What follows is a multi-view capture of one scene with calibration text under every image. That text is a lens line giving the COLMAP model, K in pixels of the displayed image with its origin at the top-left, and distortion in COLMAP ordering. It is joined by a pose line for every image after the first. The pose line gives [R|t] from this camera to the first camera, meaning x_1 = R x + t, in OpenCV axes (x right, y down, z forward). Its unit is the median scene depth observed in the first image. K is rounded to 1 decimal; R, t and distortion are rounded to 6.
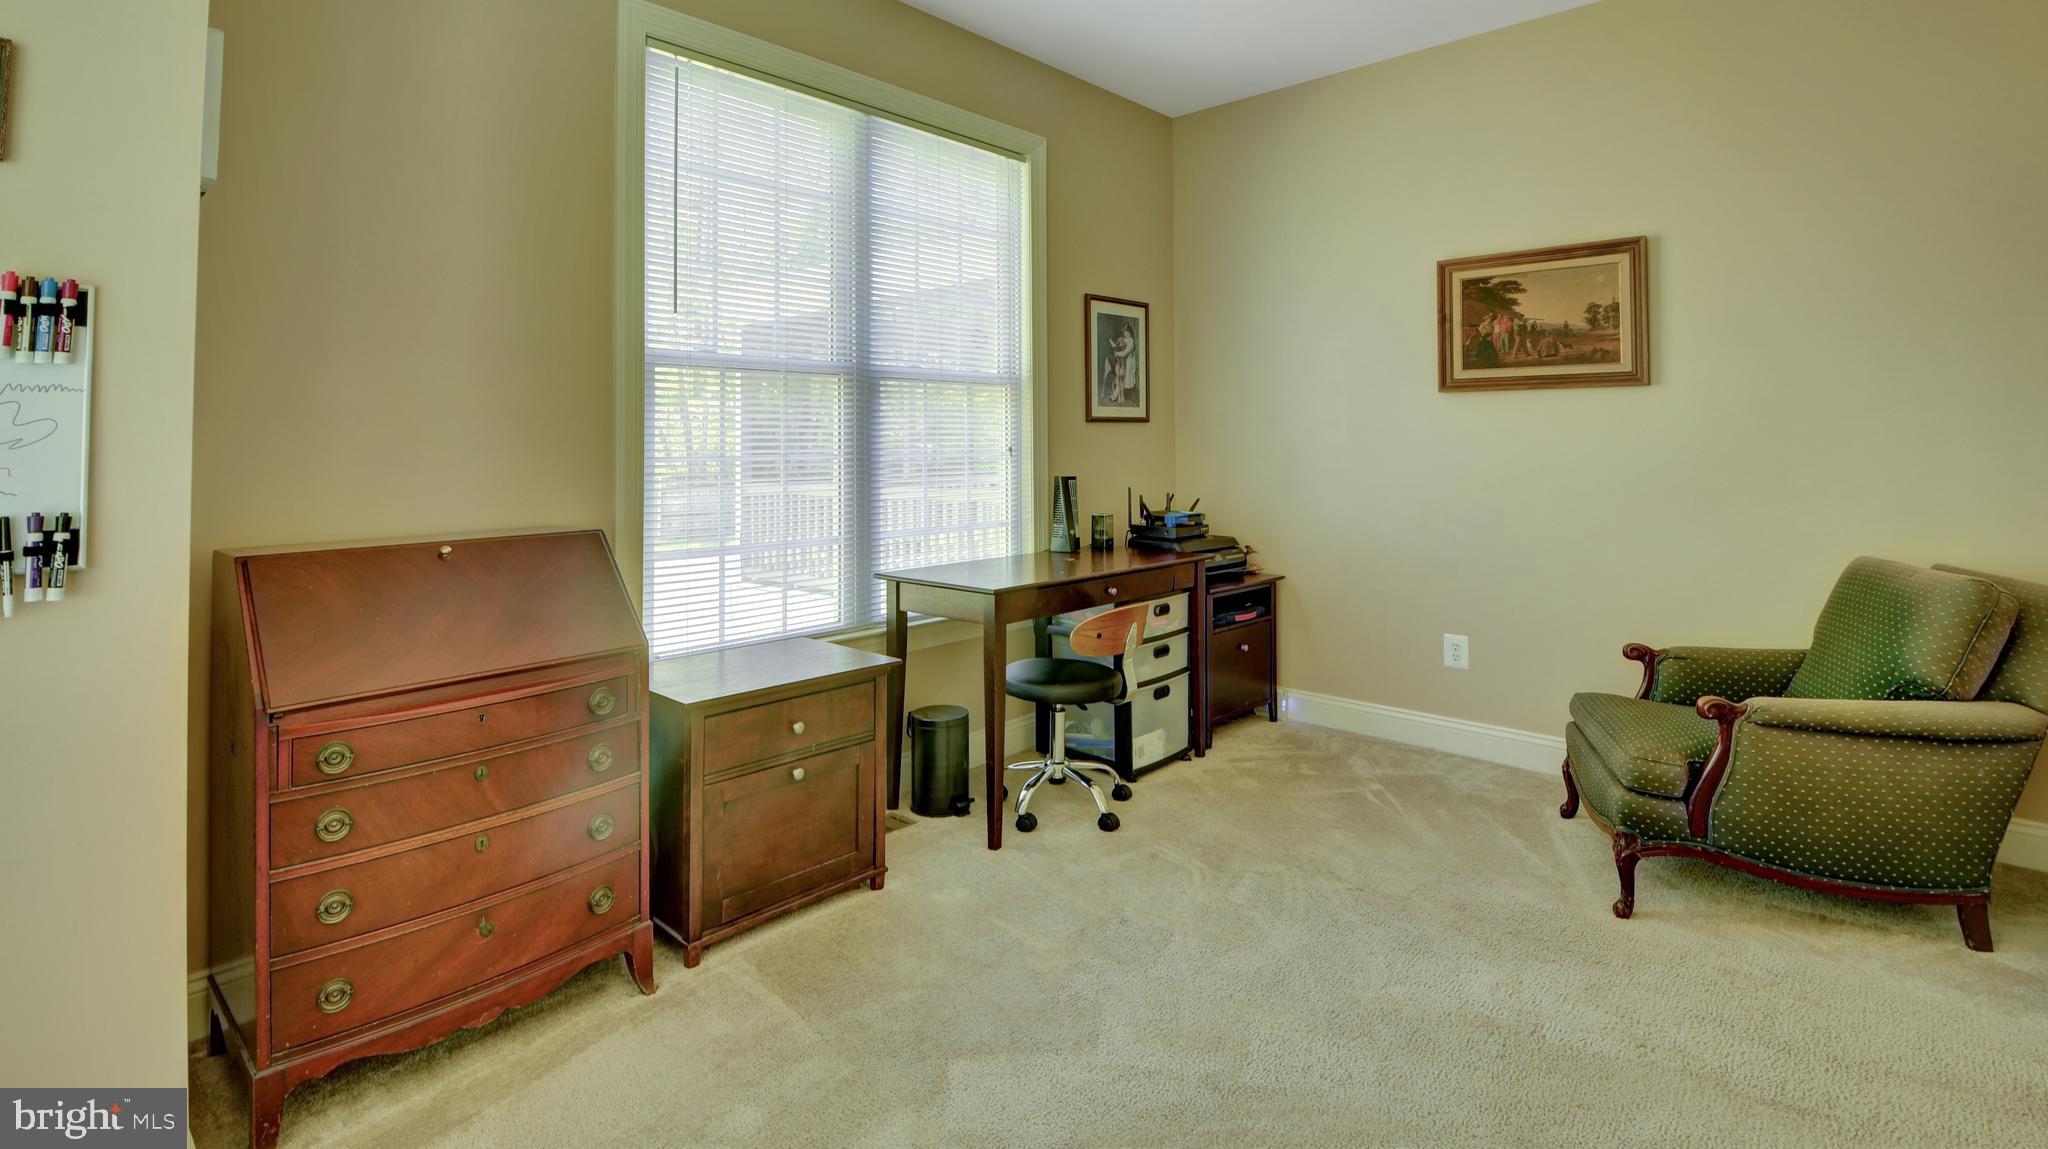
lens RADIAL K [[962.4, 0, 1030.4], [0, 962.4, 576.7], [0, 0, 1]] dist [0.010422, -0.018473]
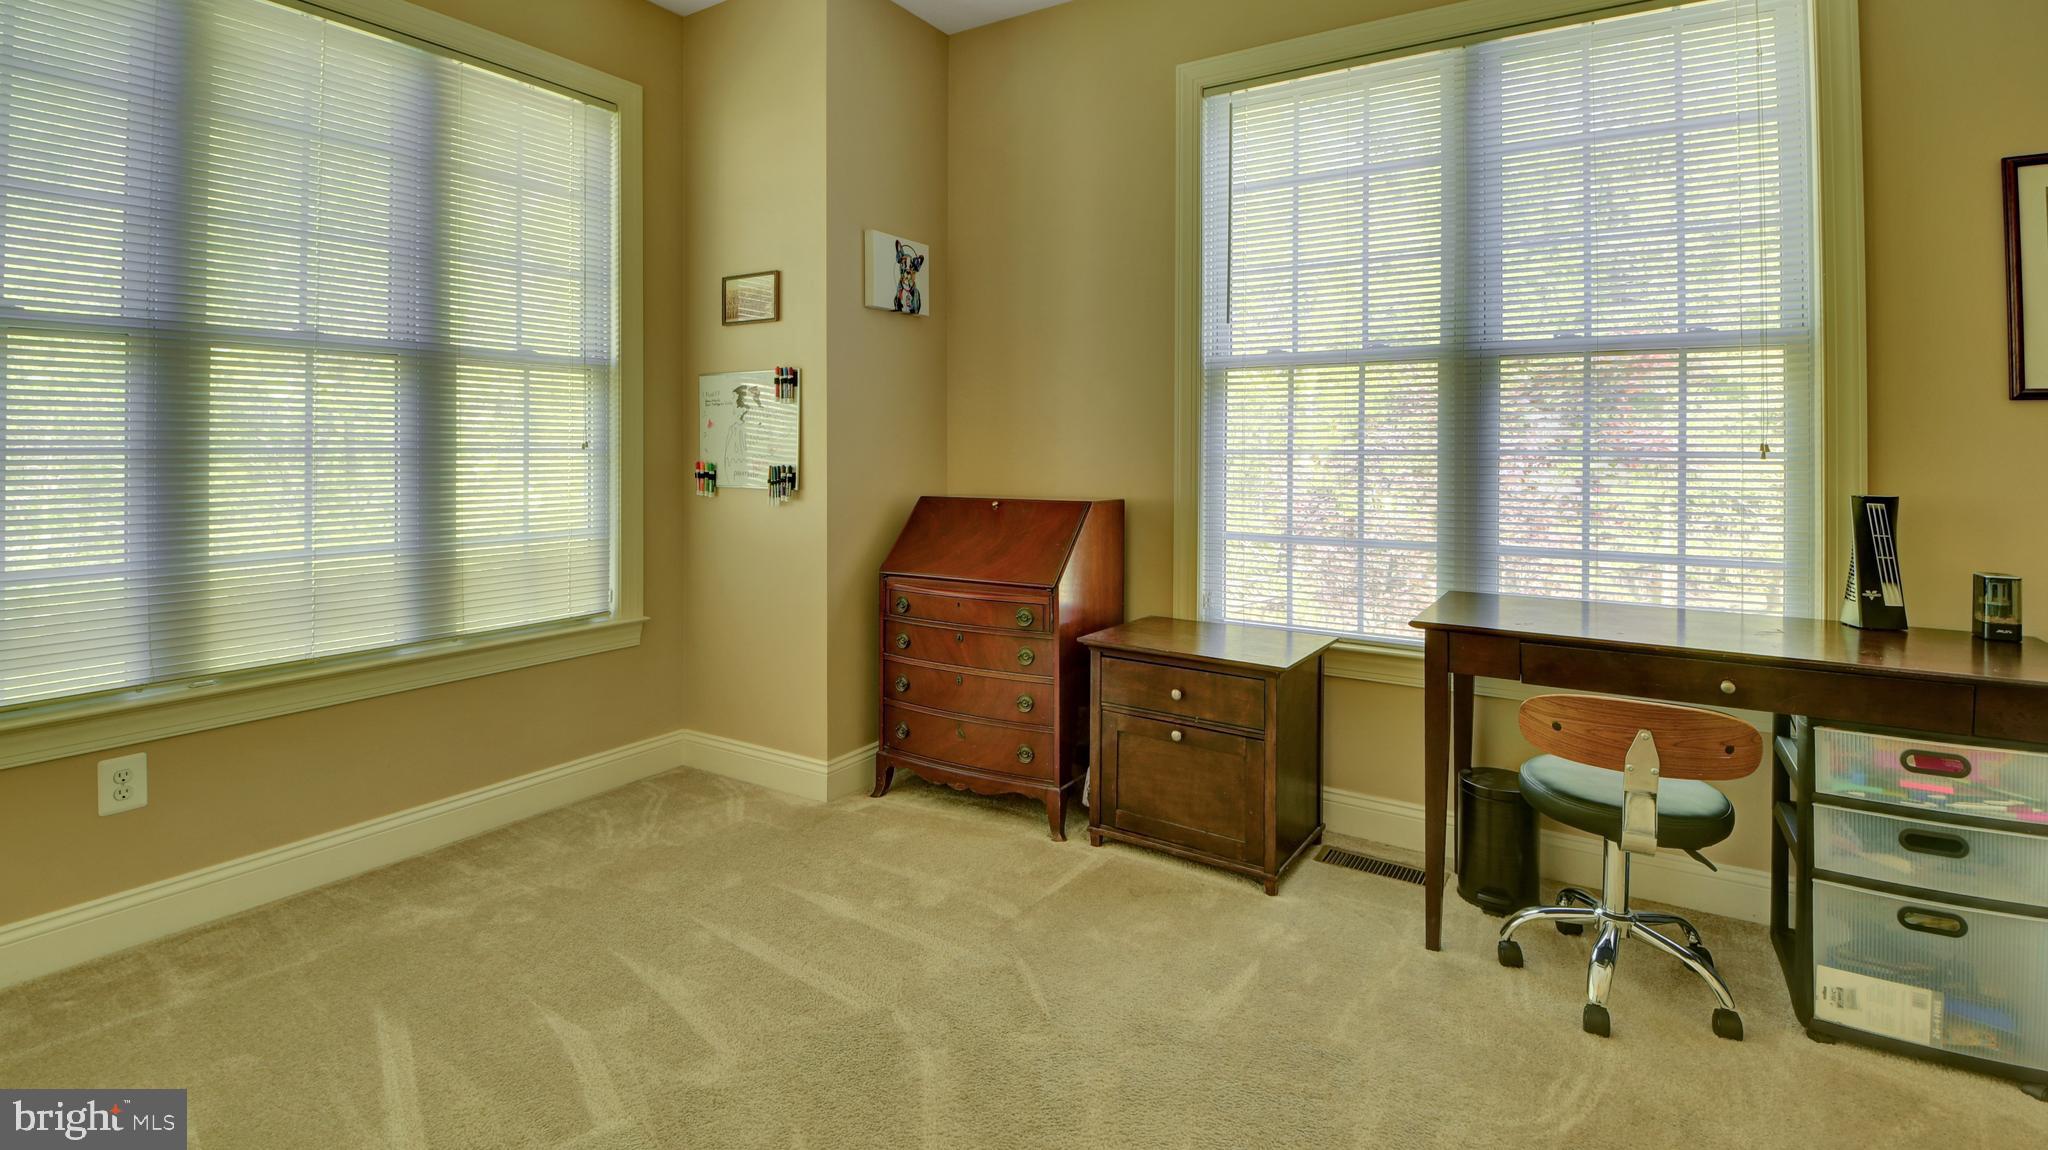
lens RADIAL K [[962.4, 0, 1028.5], [0, 962.4, 577.1], [0, 0, 1]] dist [0.010422, -0.018473]
pose [[0.170285, 0.154816, -0.973157, 0.719958], [-0.130066, 0.982471, 0.133539, -0.092364], [0.976773, 0.103835, 0.187437, 0.560311]]
